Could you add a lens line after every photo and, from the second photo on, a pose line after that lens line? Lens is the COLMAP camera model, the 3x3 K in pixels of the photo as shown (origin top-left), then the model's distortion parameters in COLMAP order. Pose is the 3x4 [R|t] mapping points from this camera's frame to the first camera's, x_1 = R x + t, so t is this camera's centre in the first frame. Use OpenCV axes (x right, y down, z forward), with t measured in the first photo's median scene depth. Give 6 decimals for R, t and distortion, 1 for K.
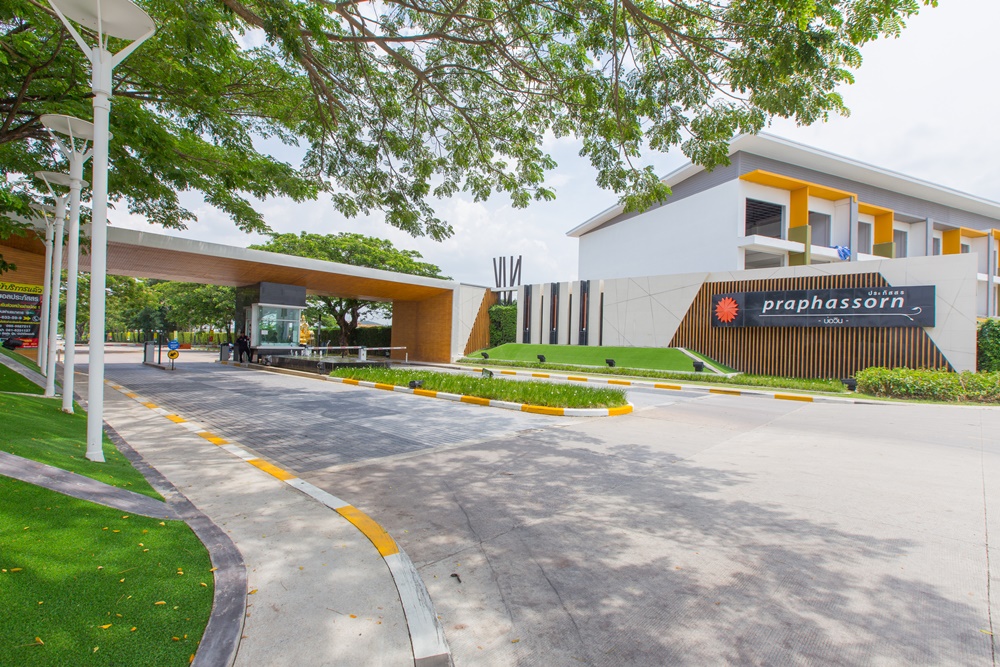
lens RADIAL K [[449.9, 0, 500.0], [0, 449.9, 333.5], [0, 0, 1]] dist [0.002987, 0.000050]
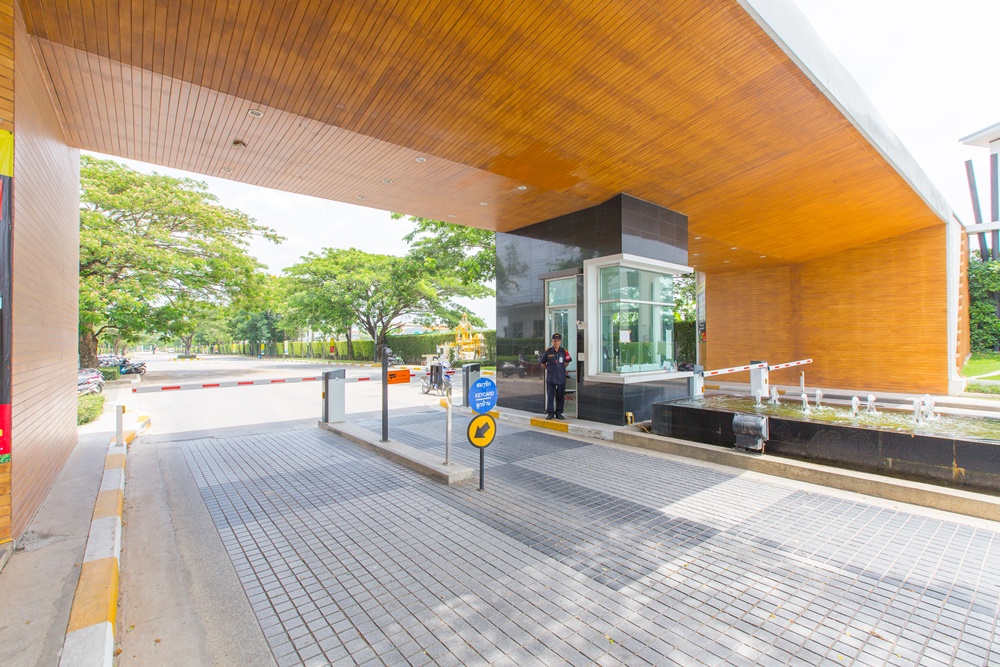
lens RADIAL K [[449.9, 0, 500.0], [0, 449.9, 333.5], [0, 0, 1]] dist [0.002987, 0.000050]
pose [[0.988806, -0.035694, -0.144871, -0.210549], [0.035625, 0.999361, -0.003070, -0.002764], [0.144888, -0.002126, 0.989446, 0.230994]]
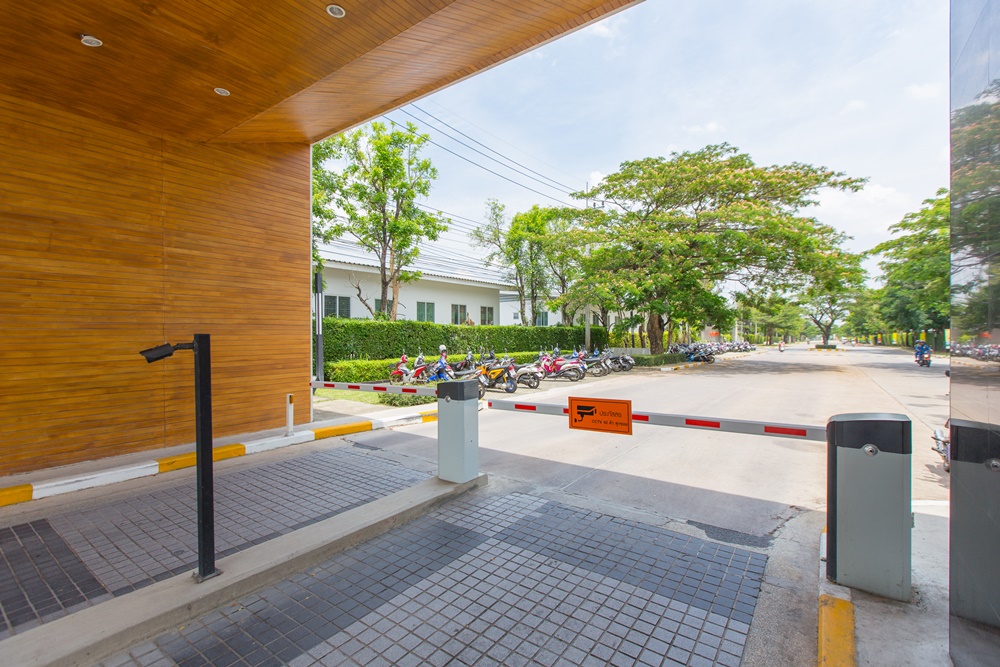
lens RADIAL K [[449.9, 0, 500.0], [0, 449.9, 333.5], [0, 0, 1]] dist [0.002987, 0.000050]
pose [[0.111760, -0.027184, -0.993363, -0.207437], [0.023868, 0.999411, -0.024664, 0.000723], [0.993449, -0.020953, 0.112343, 0.371339]]
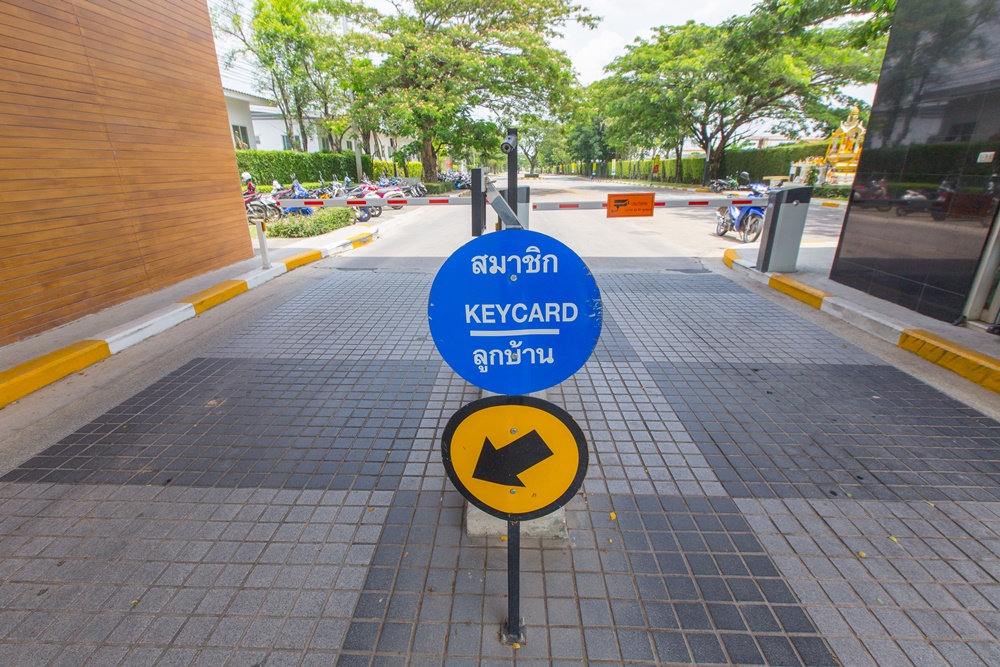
lens RADIAL K [[462.3, 0, 497.7], [0, 462.3, 335.1], [0, 0, 1]] dist [0.001251, -0.000709]
pose [[0.652351, 0.232506, -0.721373, -0.213938], [0.037839, 0.940606, 0.337385, 0.003330], [0.756972, -0.247389, 0.604808, 0.304238]]
